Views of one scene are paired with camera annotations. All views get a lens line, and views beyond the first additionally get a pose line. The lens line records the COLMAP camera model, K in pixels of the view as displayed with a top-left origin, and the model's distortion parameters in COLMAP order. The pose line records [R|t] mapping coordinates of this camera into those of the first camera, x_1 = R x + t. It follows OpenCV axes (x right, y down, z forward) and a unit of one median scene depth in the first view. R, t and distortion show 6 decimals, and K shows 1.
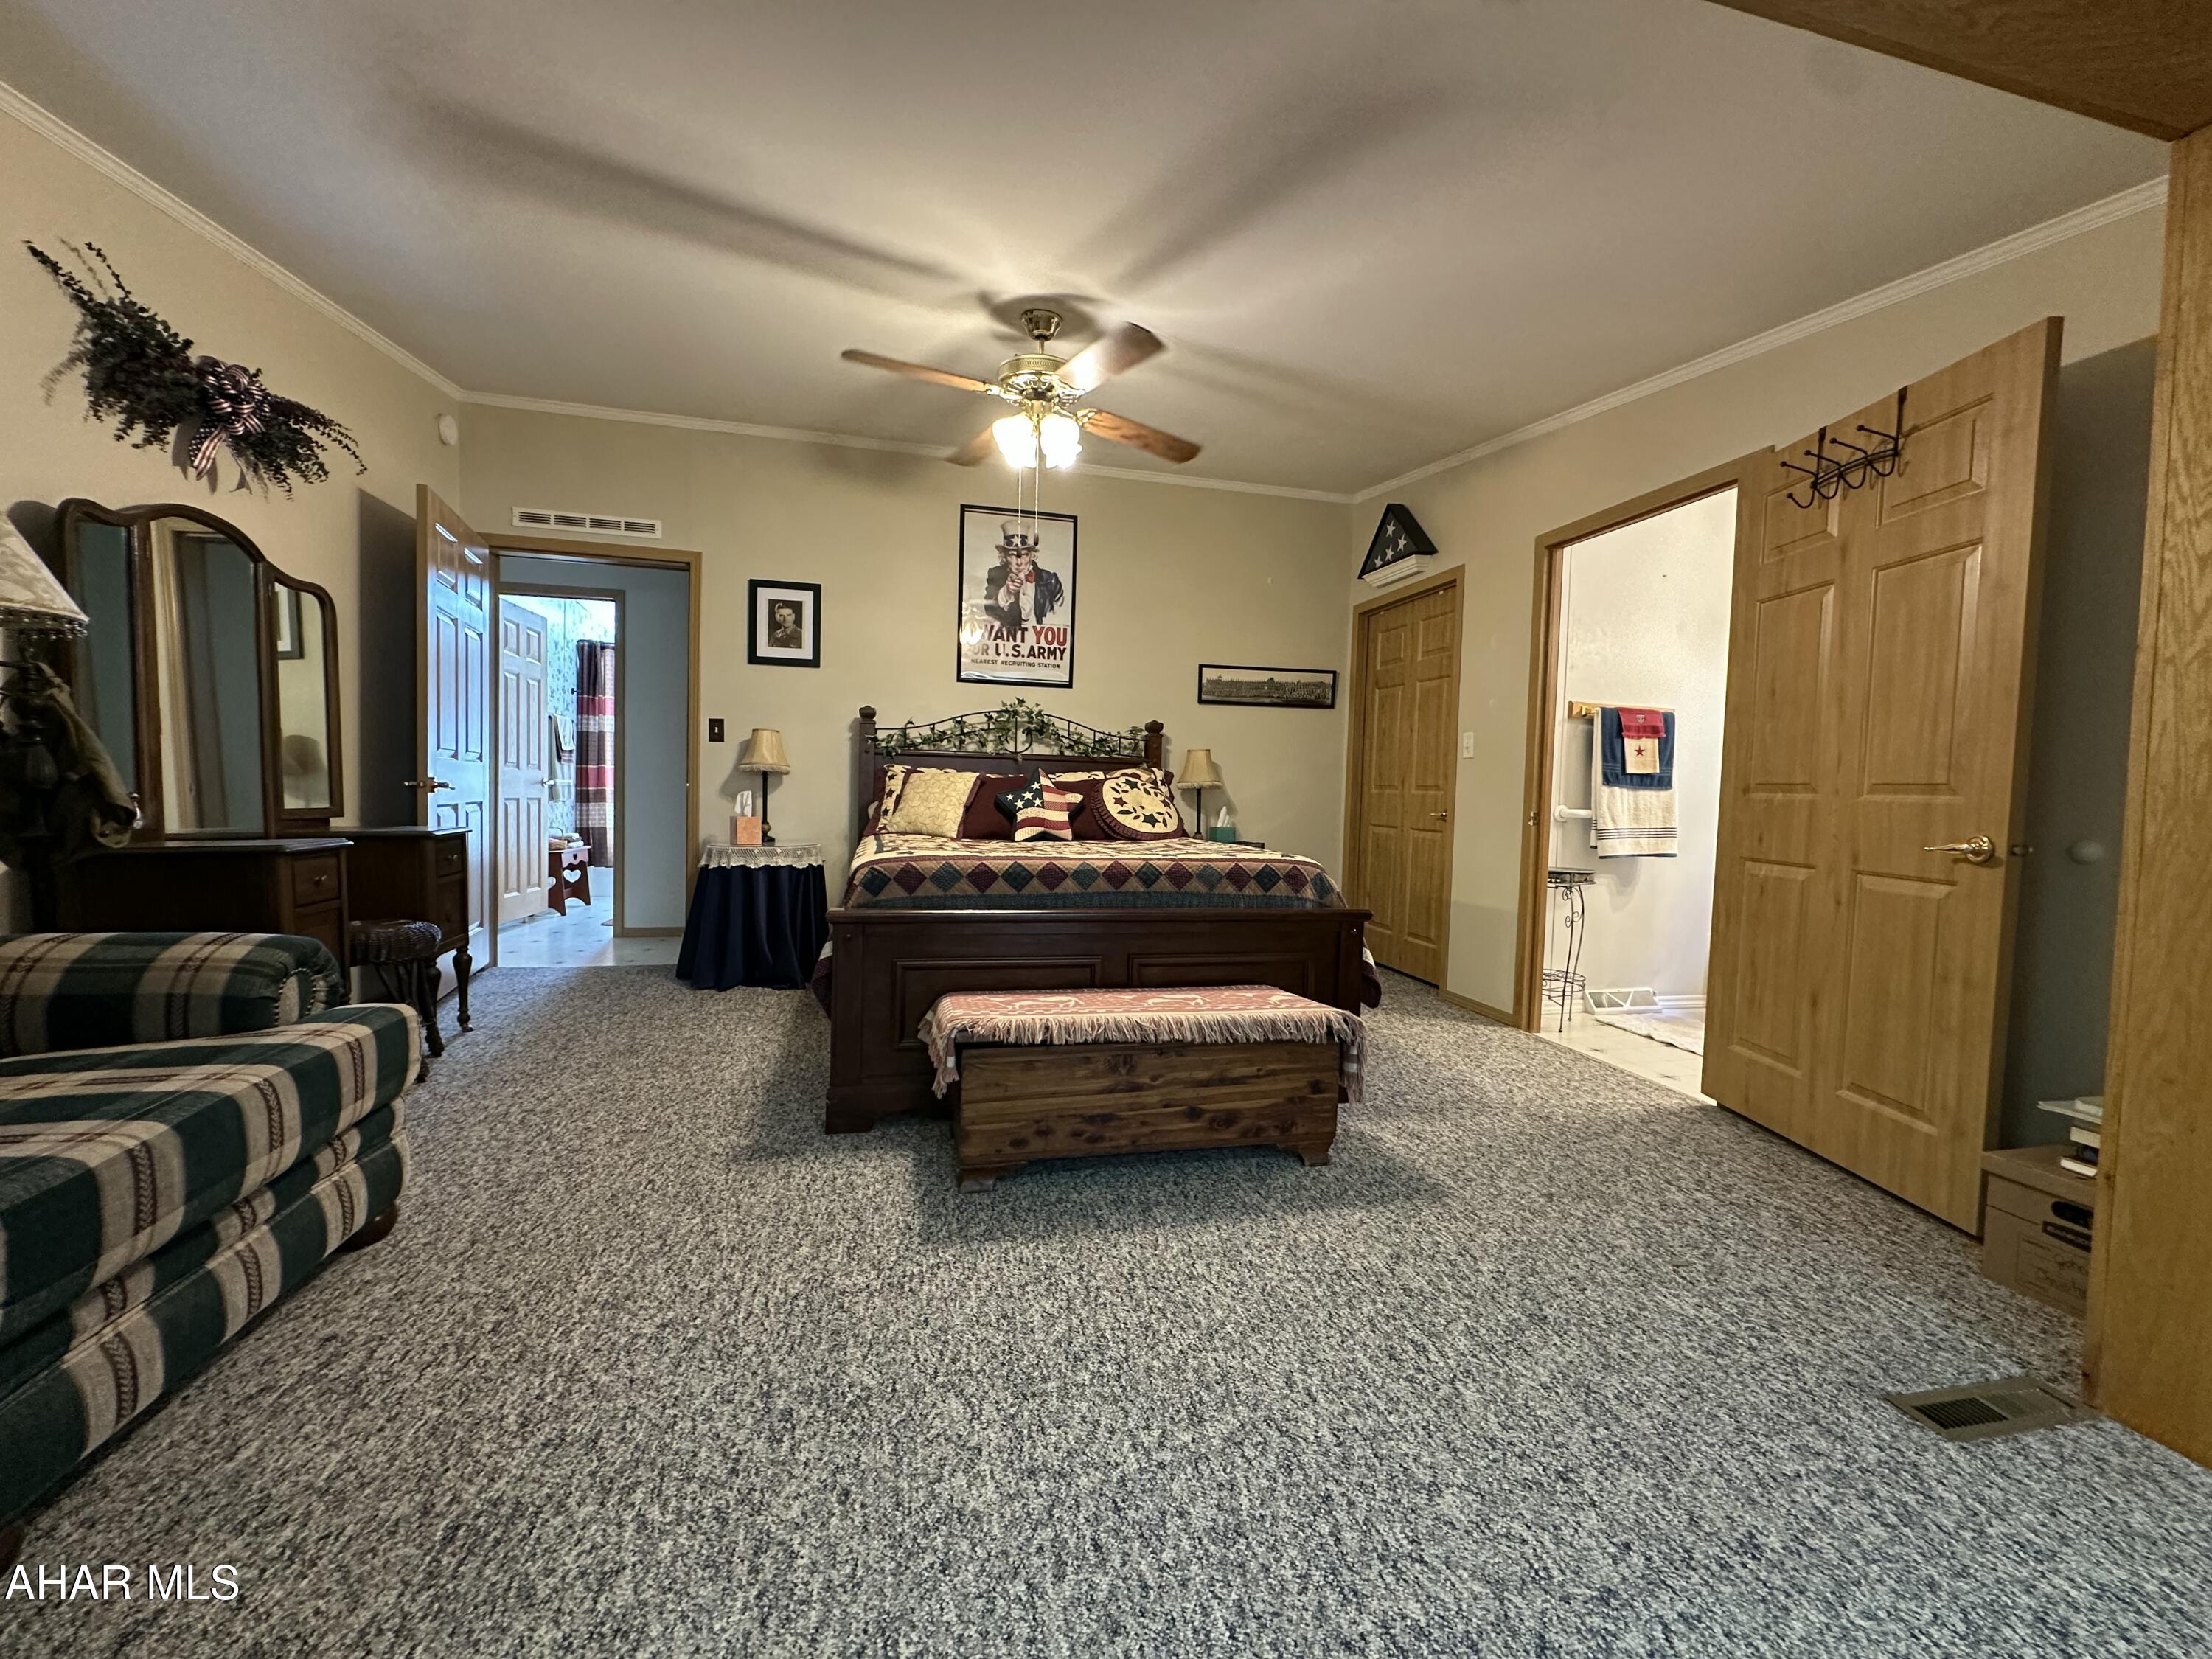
lens RADIAL K [[884.8, 0, 1107.9], [0, 884.8, 832.7], [0, 0, 1]] dist [-0.004447, 0.001163]
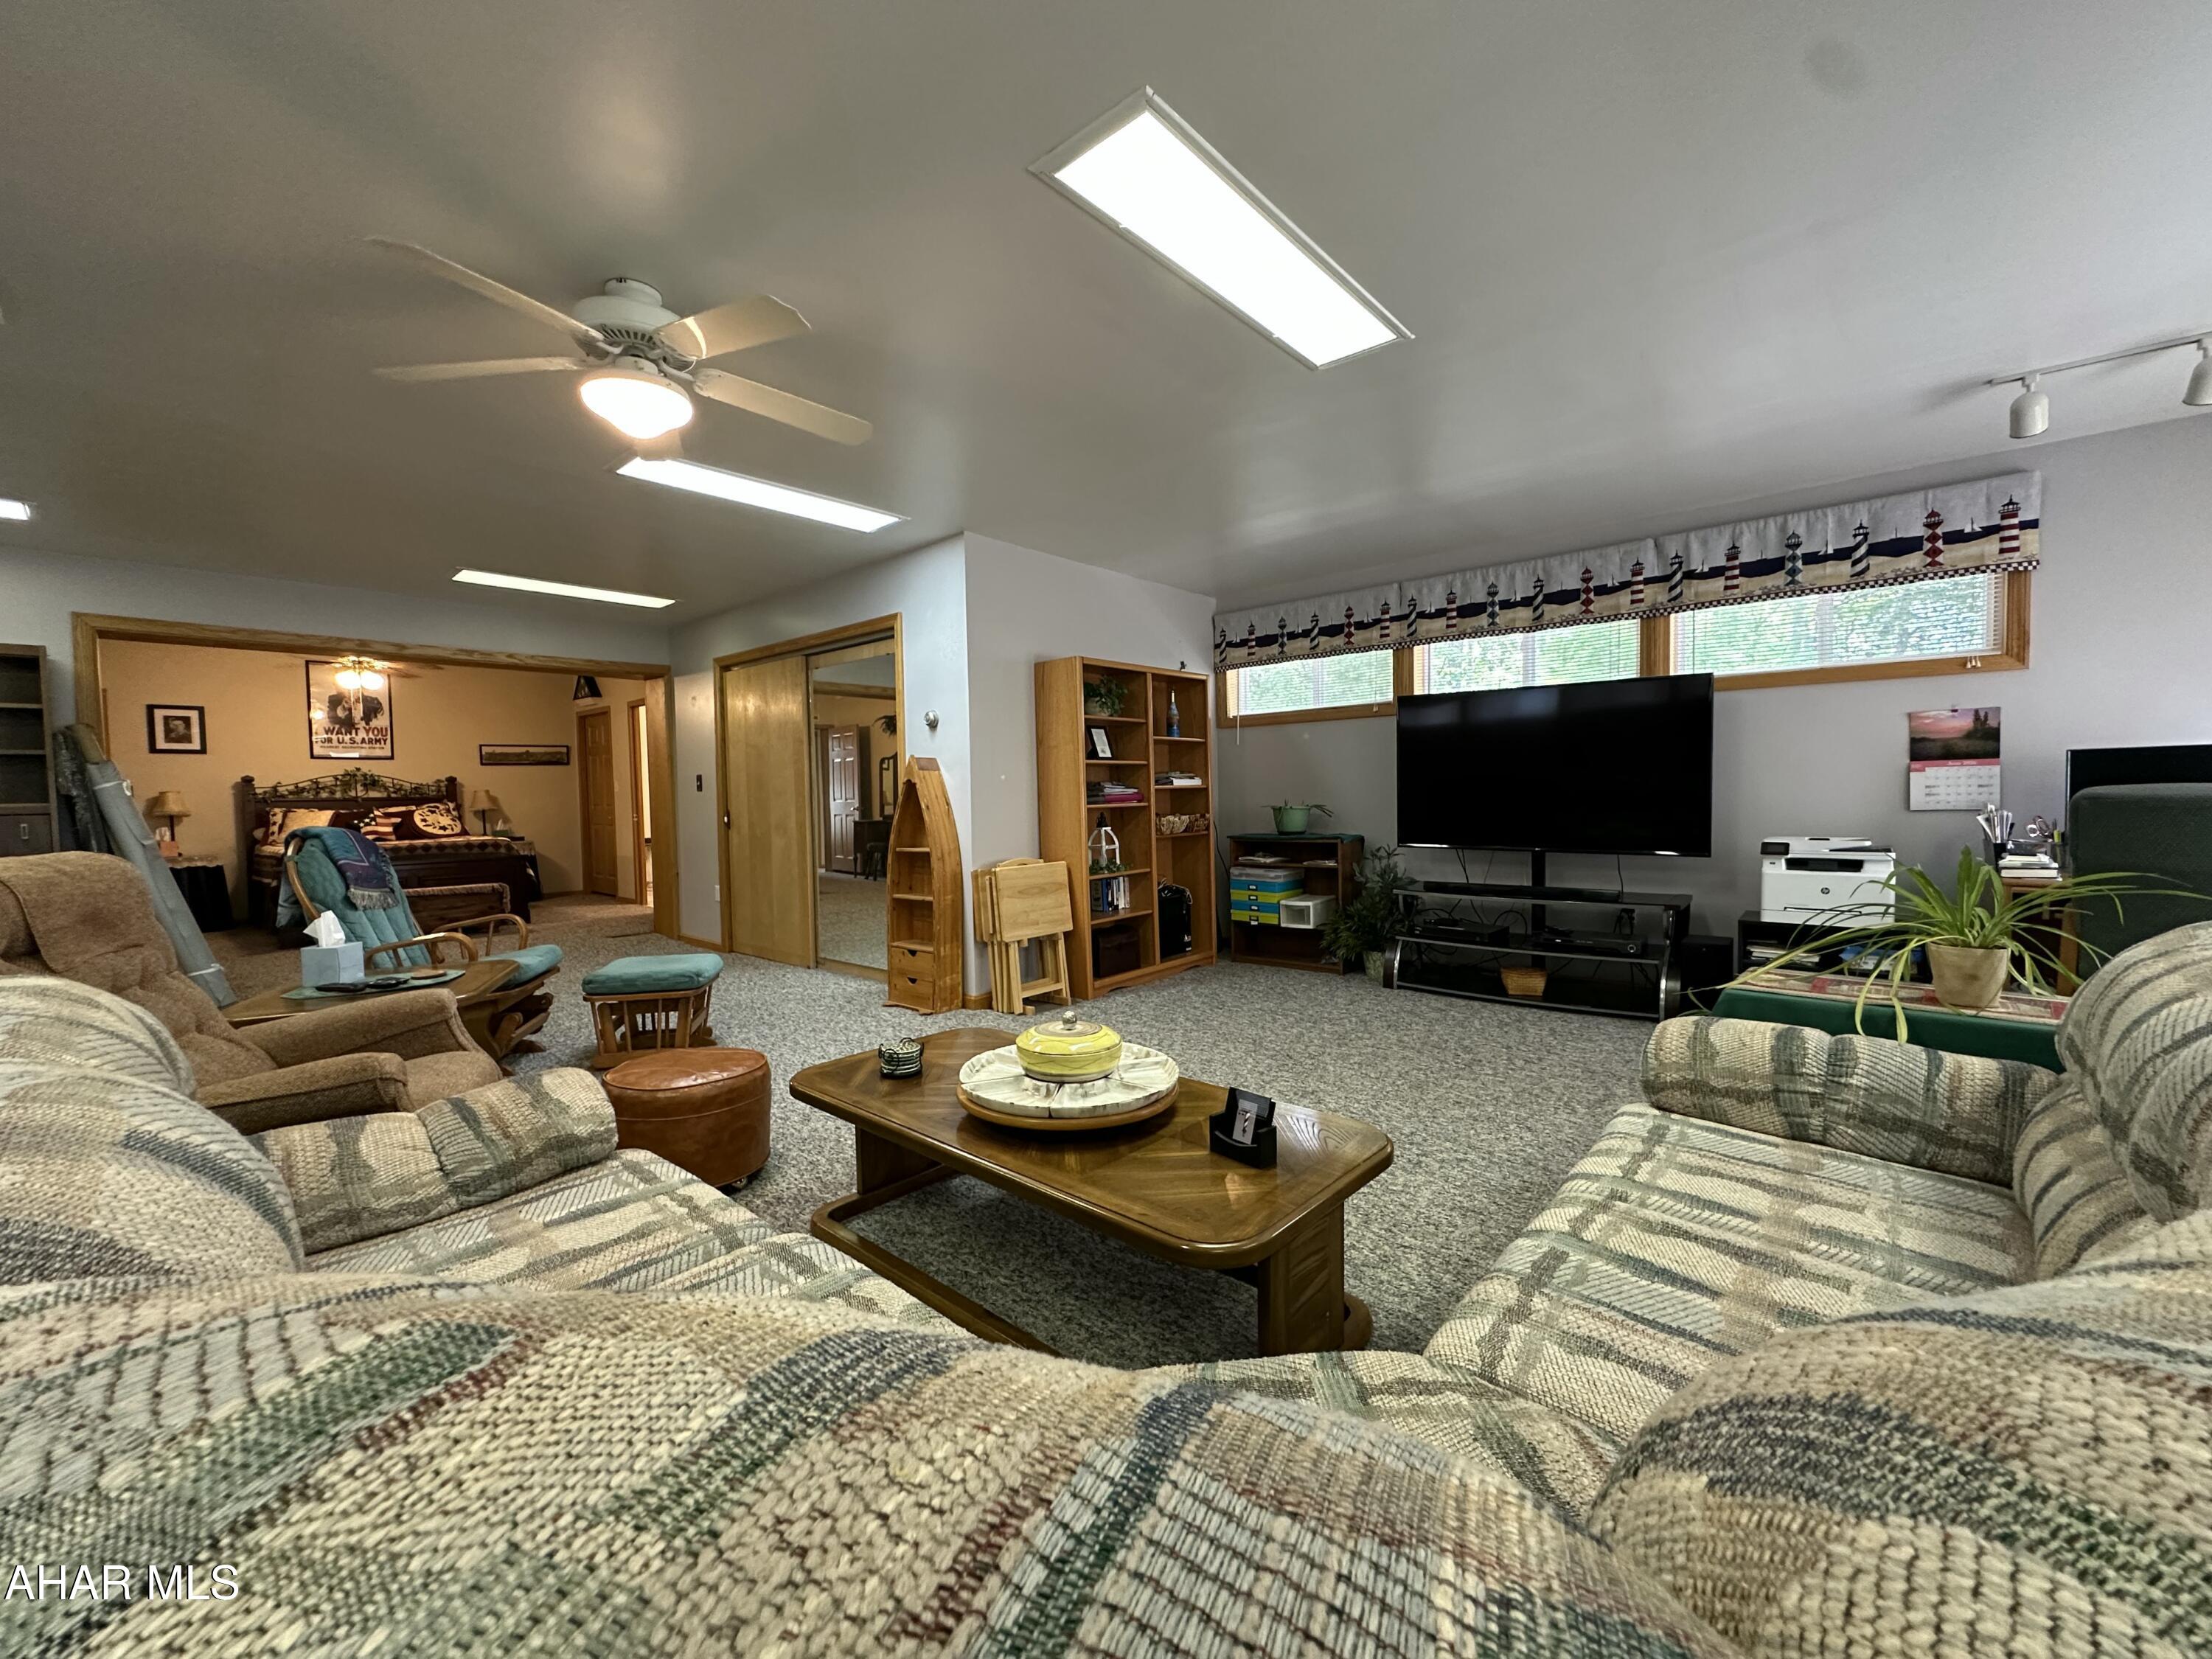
lens RADIAL K [[884.8, 0, 1105.1], [0, 884.8, 831.1], [0, 0, 1]] dist [-0.004447, 0.001163]
pose [[0.823937, -0.067733, 0.562619, 0.272420], [0.069238, 0.997425, 0.018683, 0.103002], [-0.562436, 0.023561, 0.826505, -2.689200]]
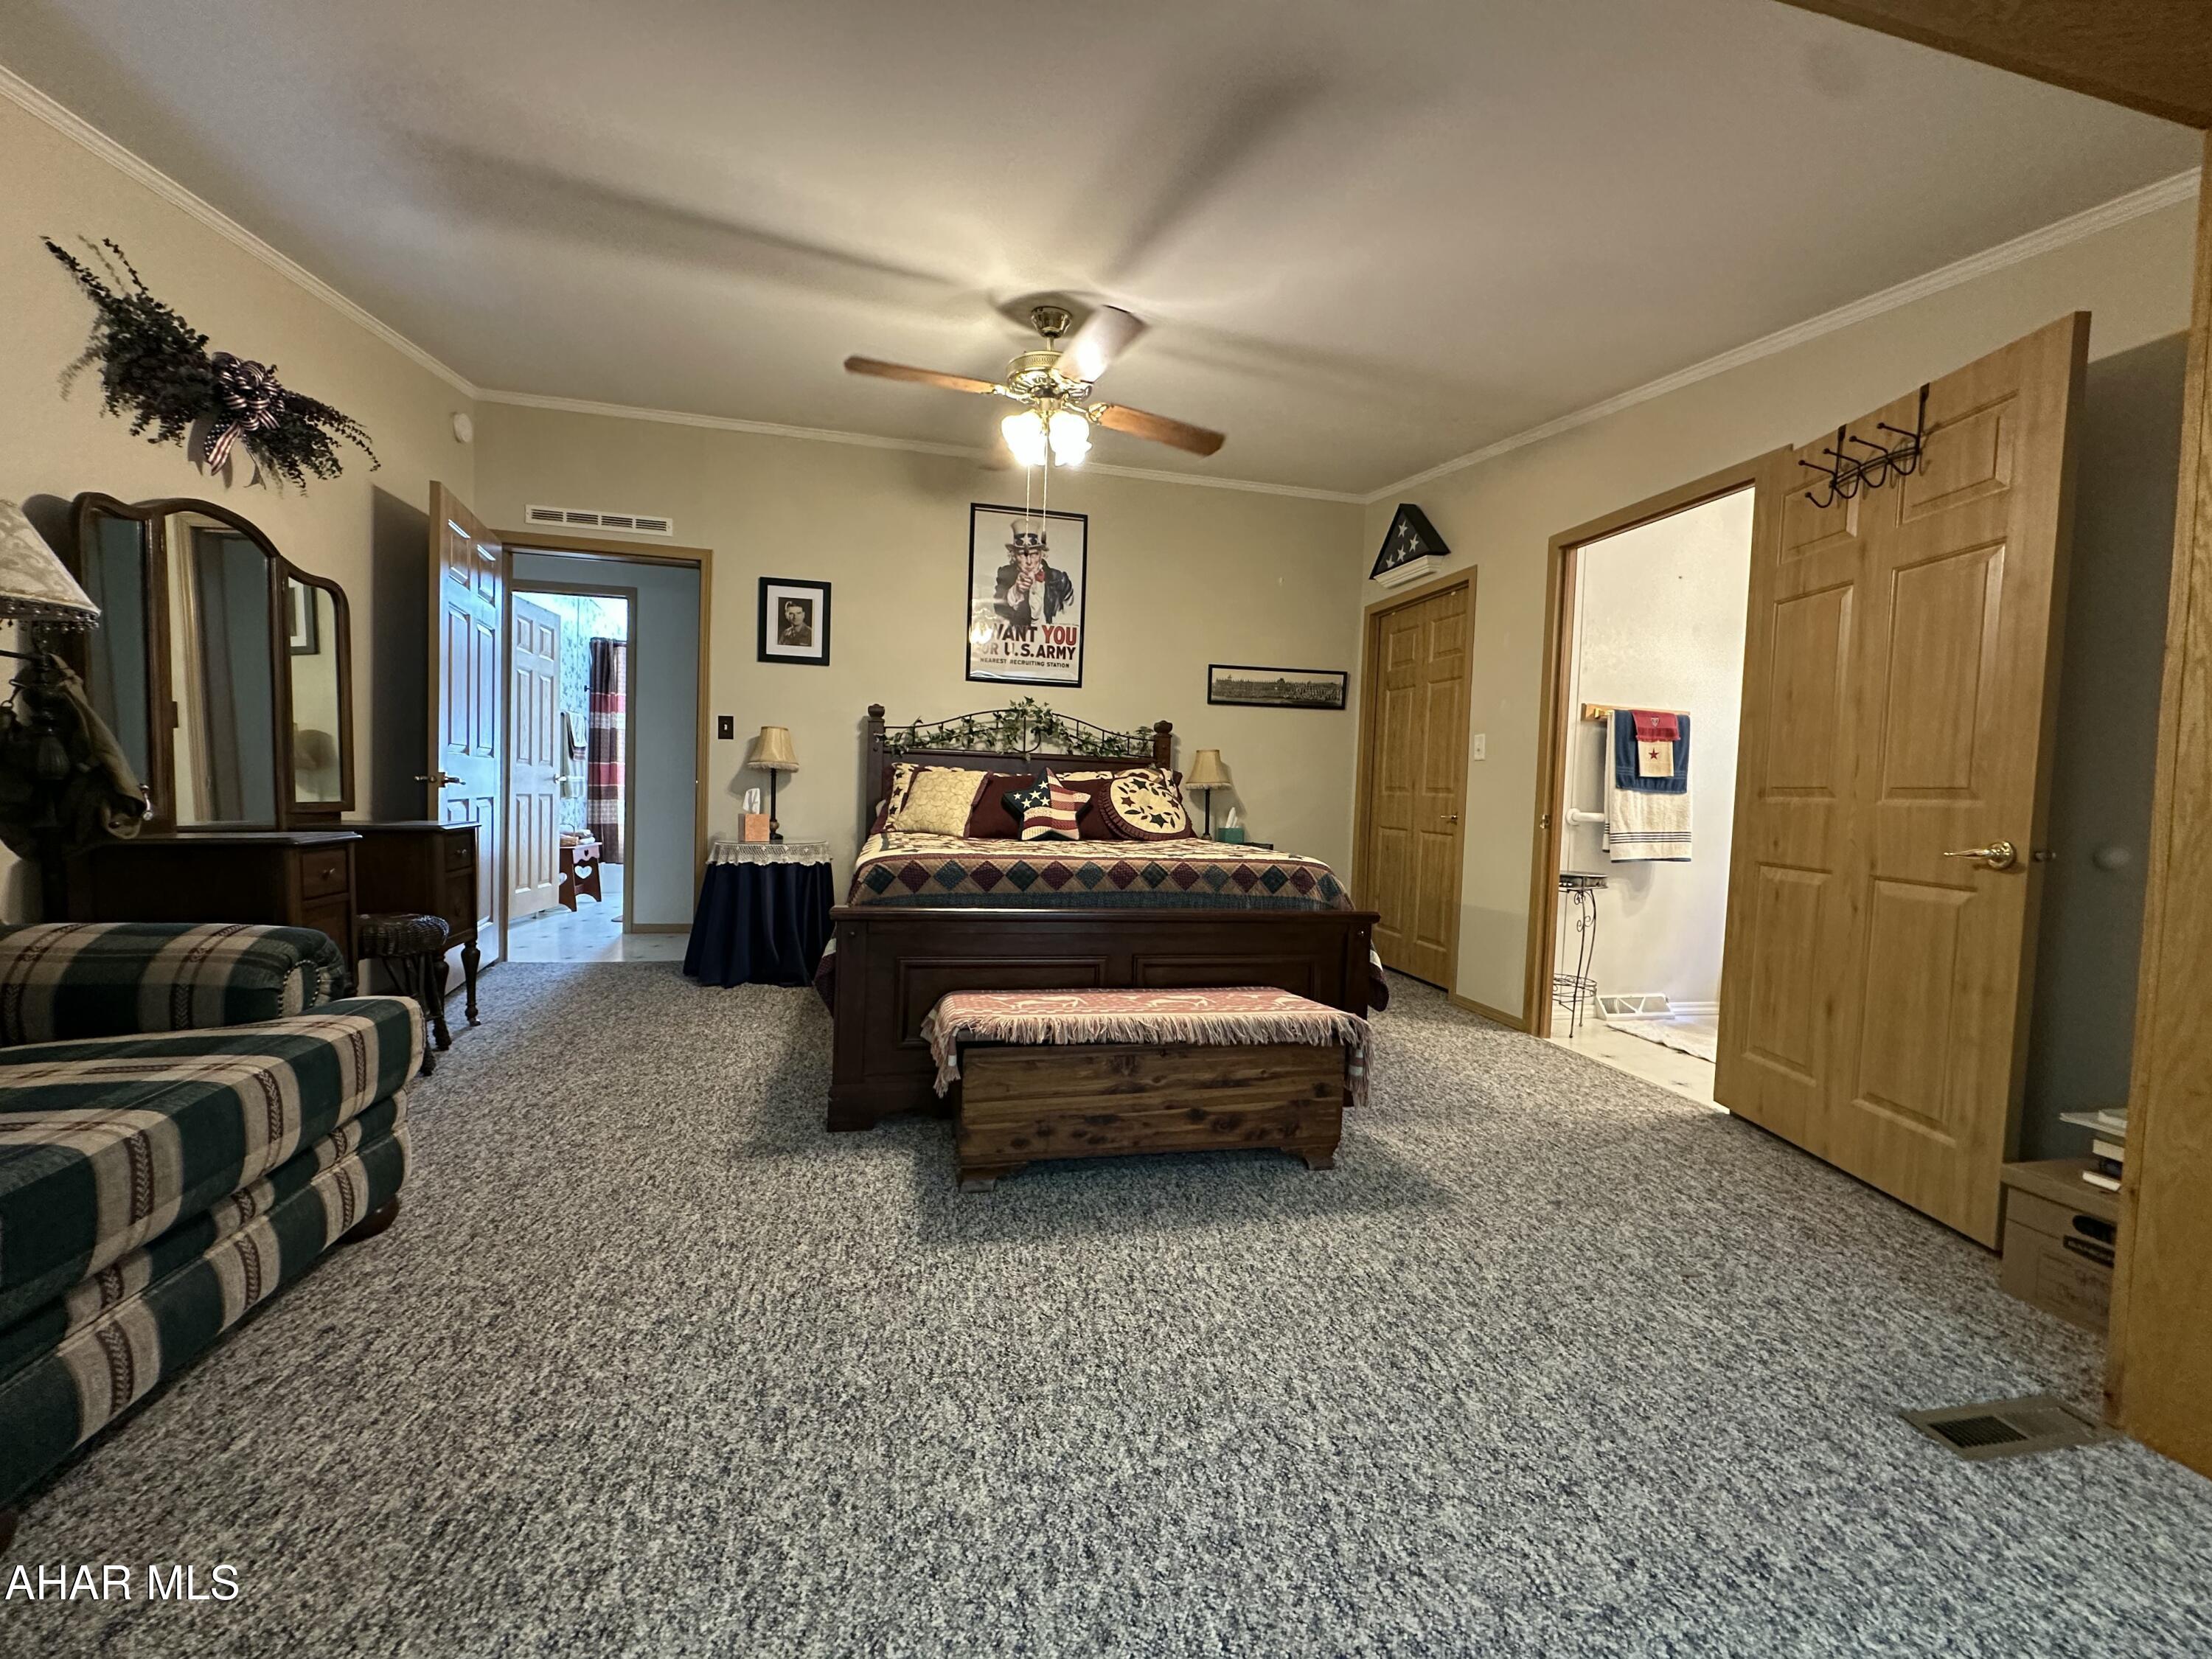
lens RADIAL K [[884.8, 0, 1107.7], [0, 884.8, 832.6], [0, 0, 1]] dist [-0.004447, 0.001163]
pose [[0.999890, 0.007555, -0.012798, 0.007027], [-0.007575, 0.999970, -0.001514, 0.002450], [0.012786, 0.001611, 0.999917, 0.006364]]
